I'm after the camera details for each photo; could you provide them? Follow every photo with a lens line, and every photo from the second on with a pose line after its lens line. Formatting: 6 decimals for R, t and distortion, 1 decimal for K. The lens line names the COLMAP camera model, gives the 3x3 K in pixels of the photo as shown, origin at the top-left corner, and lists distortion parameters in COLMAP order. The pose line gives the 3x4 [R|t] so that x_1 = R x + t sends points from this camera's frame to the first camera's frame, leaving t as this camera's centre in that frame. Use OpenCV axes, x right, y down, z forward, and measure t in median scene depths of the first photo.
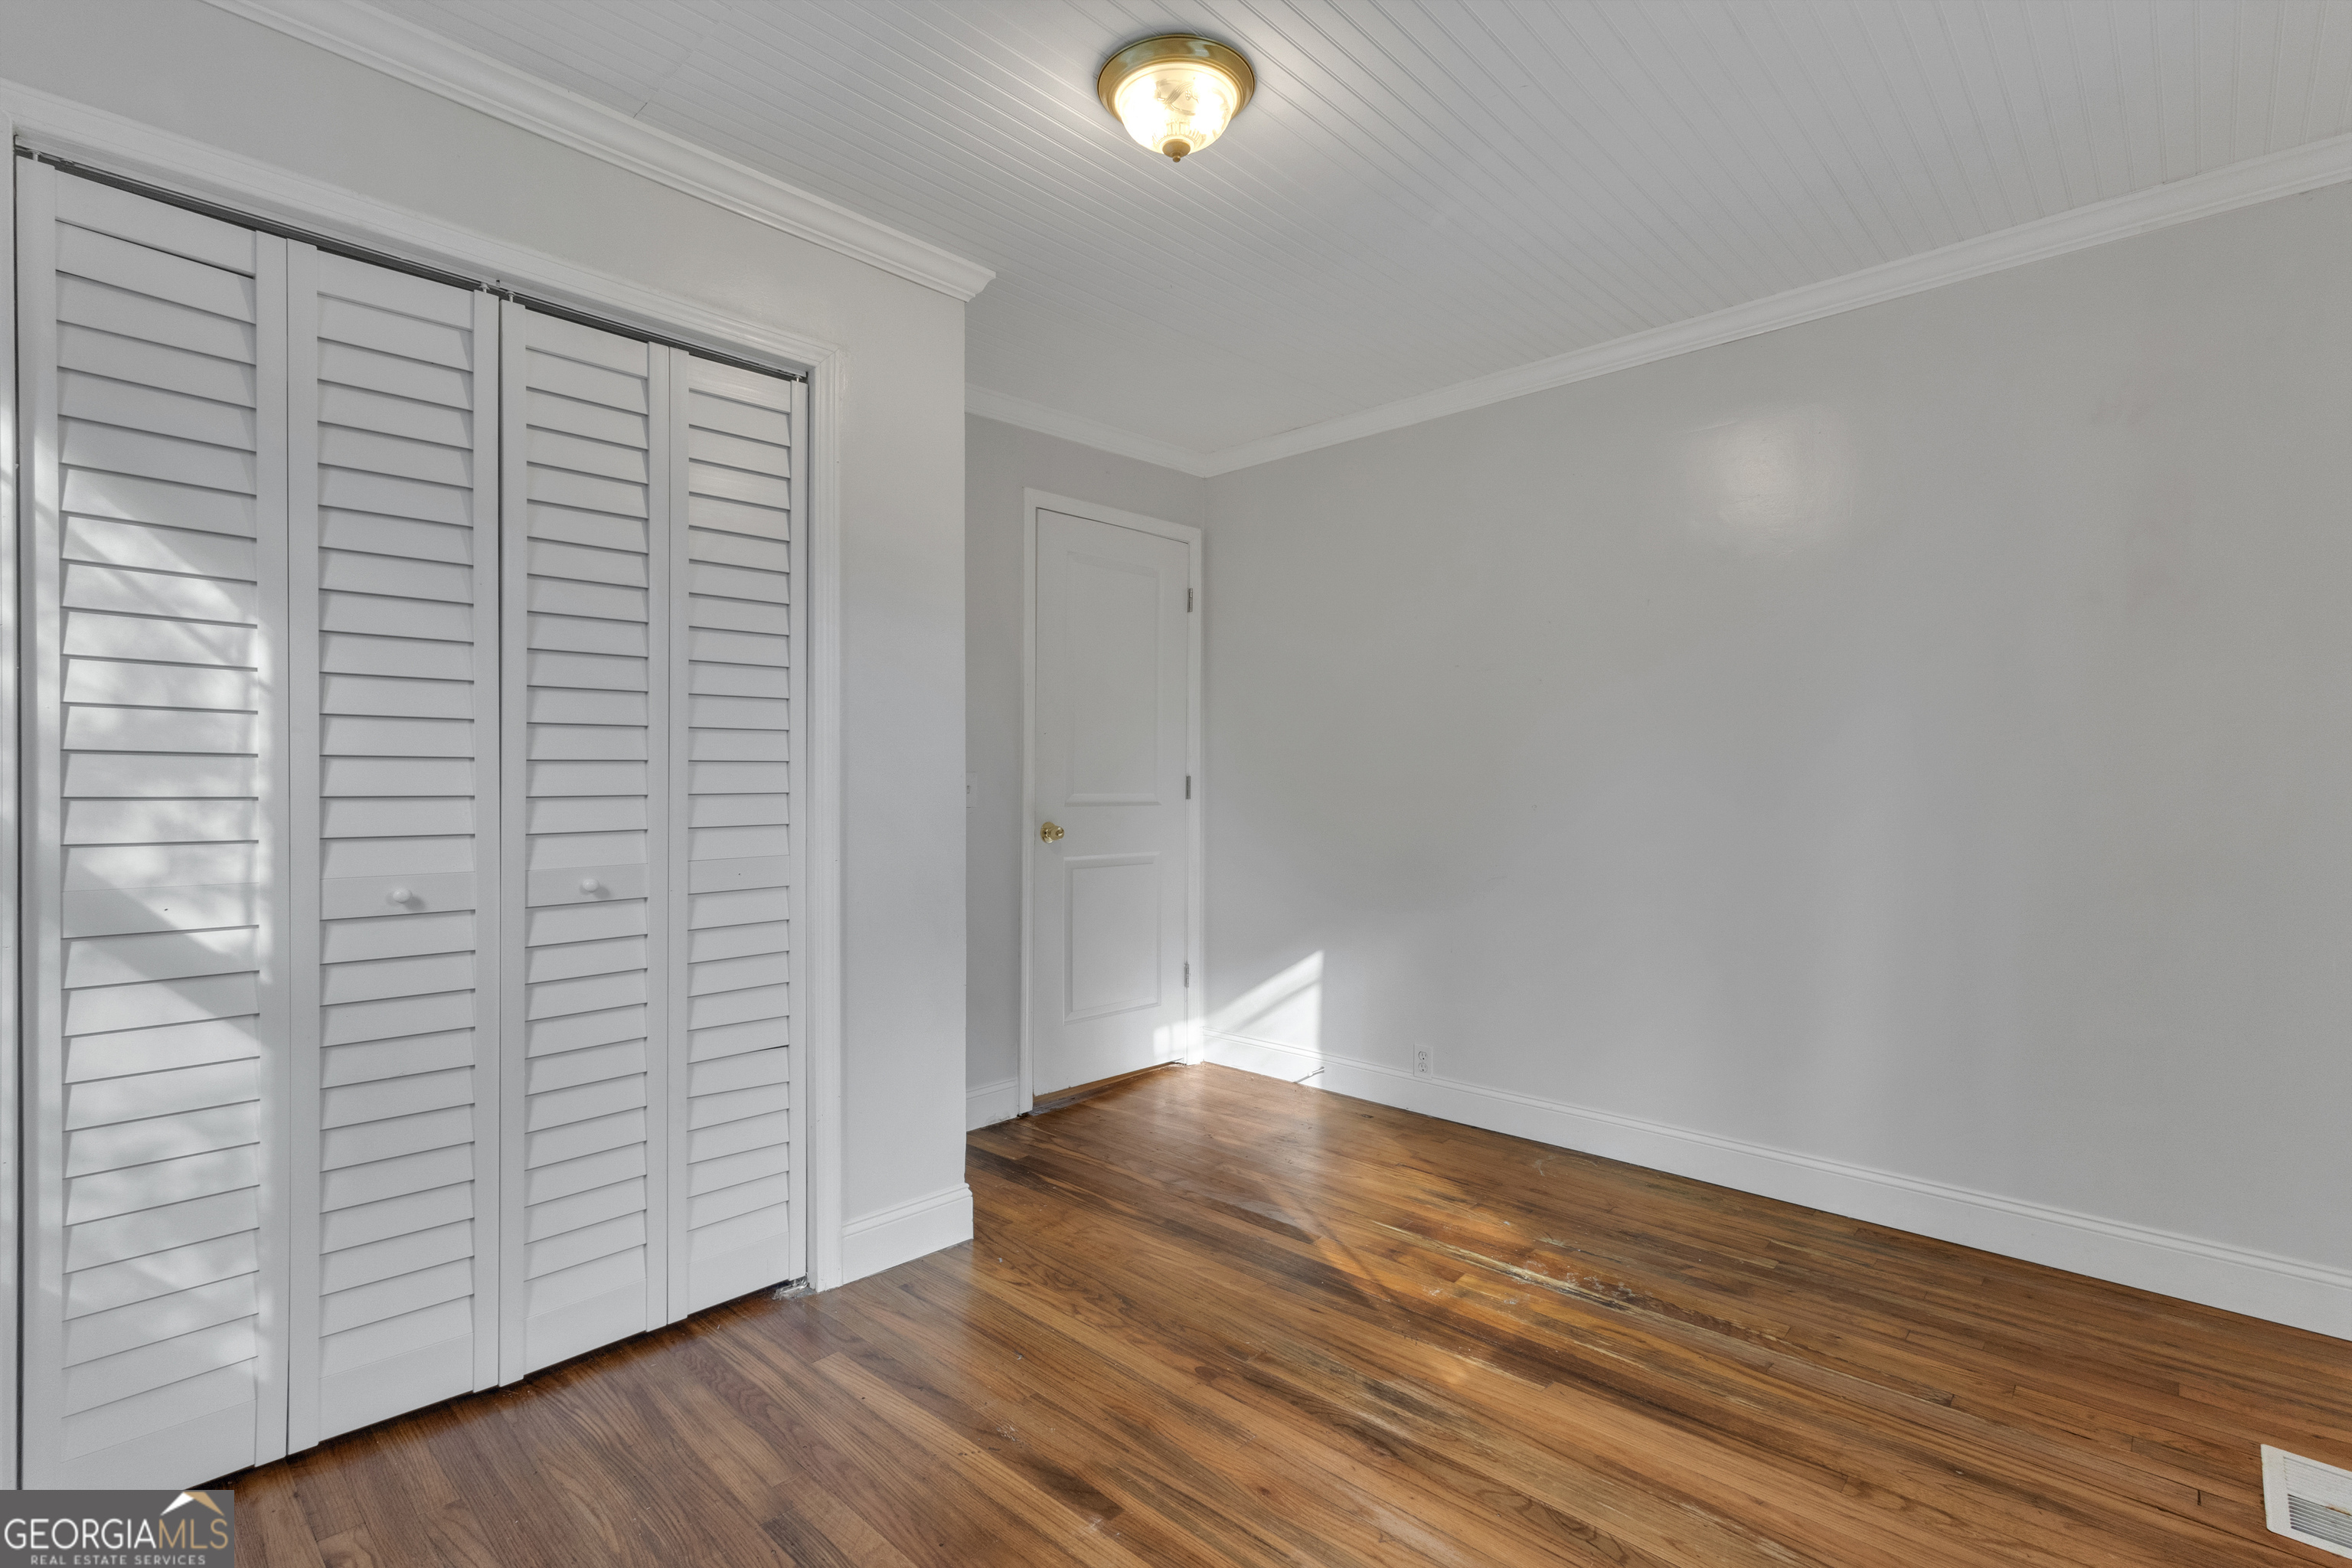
lens RADIAL K [[1081.0, 0, 1170.4], [0, 1081.0, 782.3], [0, 0, 1]] dist [0.003136, 0.000734]
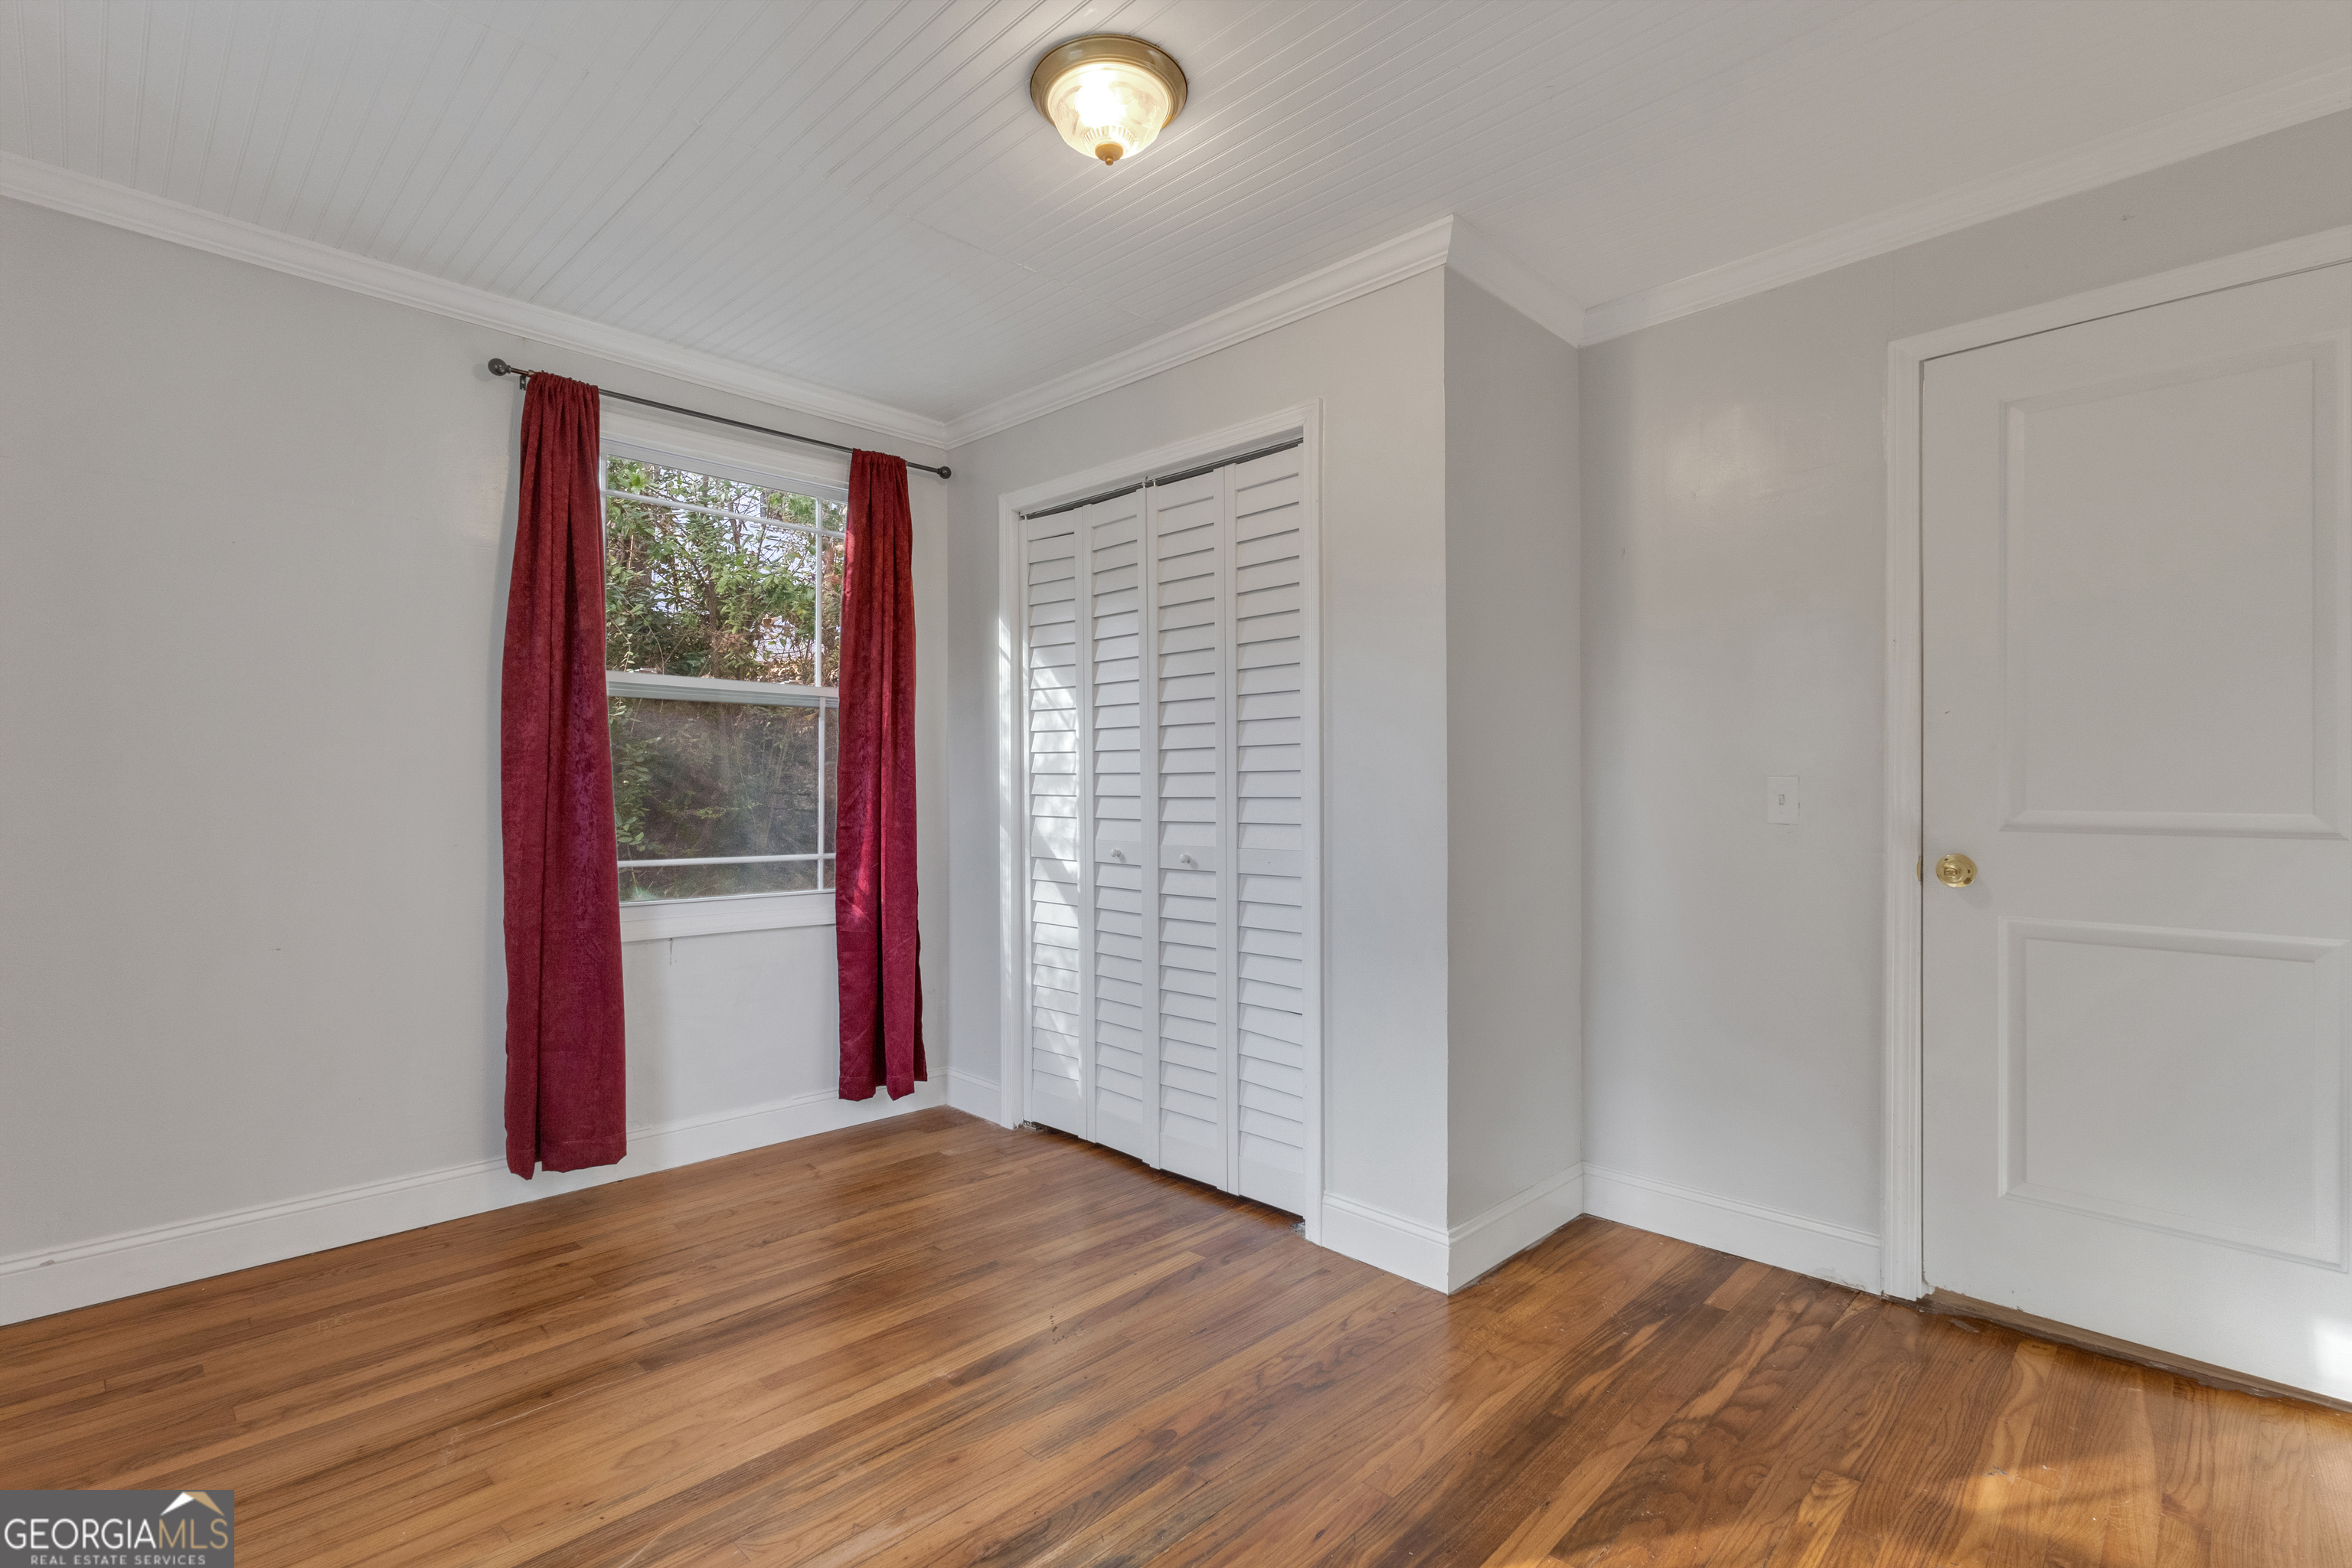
lens RADIAL K [[1081.0, 0, 1170.3], [0, 1081.0, 786.6], [0, 0, 1]] dist [0.003136, 0.000734]
pose [[-0.019240, -0.004913, -0.999803, 0.996027], [-0.003665, 0.999982, -0.004843, 0.005163], [0.999808, 0.003571, -0.019258, 1.077904]]
